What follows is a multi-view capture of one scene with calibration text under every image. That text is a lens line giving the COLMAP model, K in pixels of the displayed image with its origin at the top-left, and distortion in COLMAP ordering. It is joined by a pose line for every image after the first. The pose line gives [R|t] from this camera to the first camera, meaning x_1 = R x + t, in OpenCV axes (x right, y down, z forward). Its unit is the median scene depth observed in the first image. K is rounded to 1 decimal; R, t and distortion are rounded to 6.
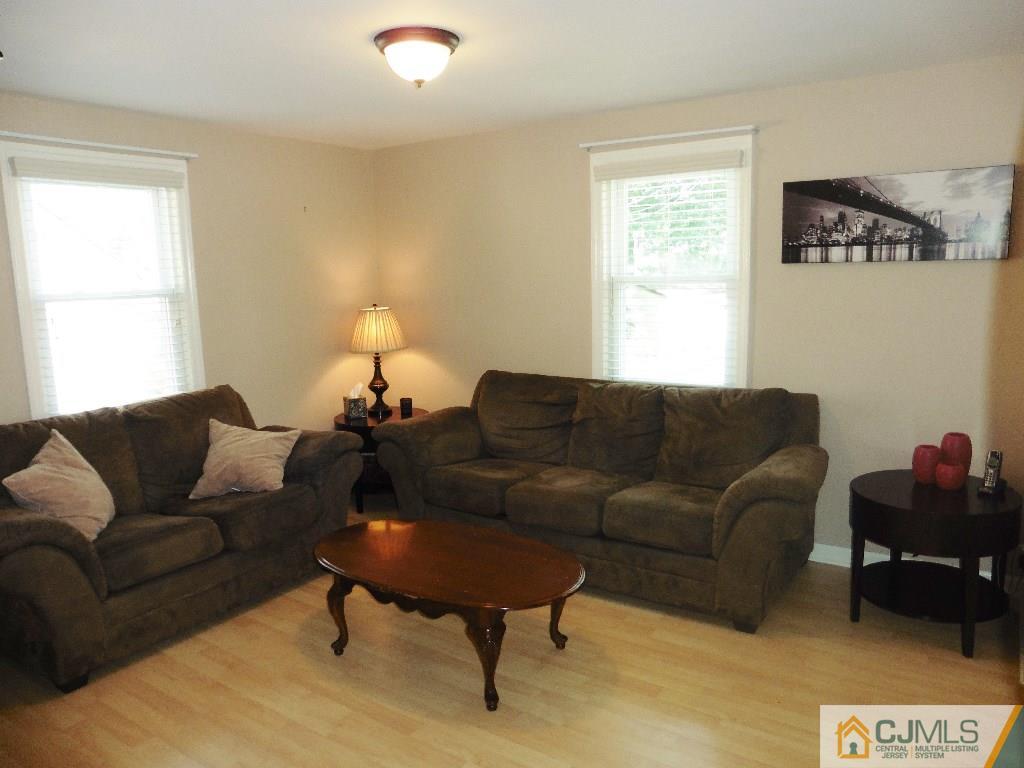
lens RADIAL K [[742.9, 0, 517.1], [0, 742.9, 384.8], [0, 0, 1]] dist [-0.034192, 0.011713]
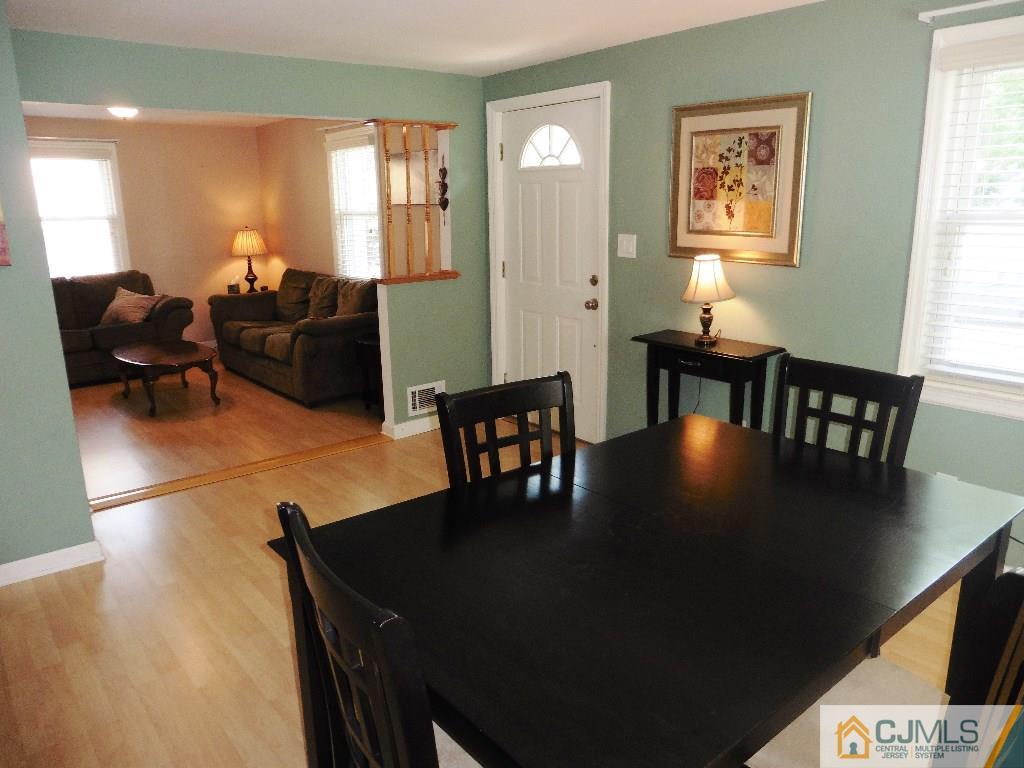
lens RADIAL K [[742.9, 0, 510.1], [0, 742.9, 376.8], [0, 0, 1]] dist [-0.034192, 0.011713]
pose [[0.958088, 0.077596, -0.275765, 1.135109], [-0.054630, 0.994440, 0.090022, 0.055582], [0.281218, -0.071184, 0.957000, -0.544810]]
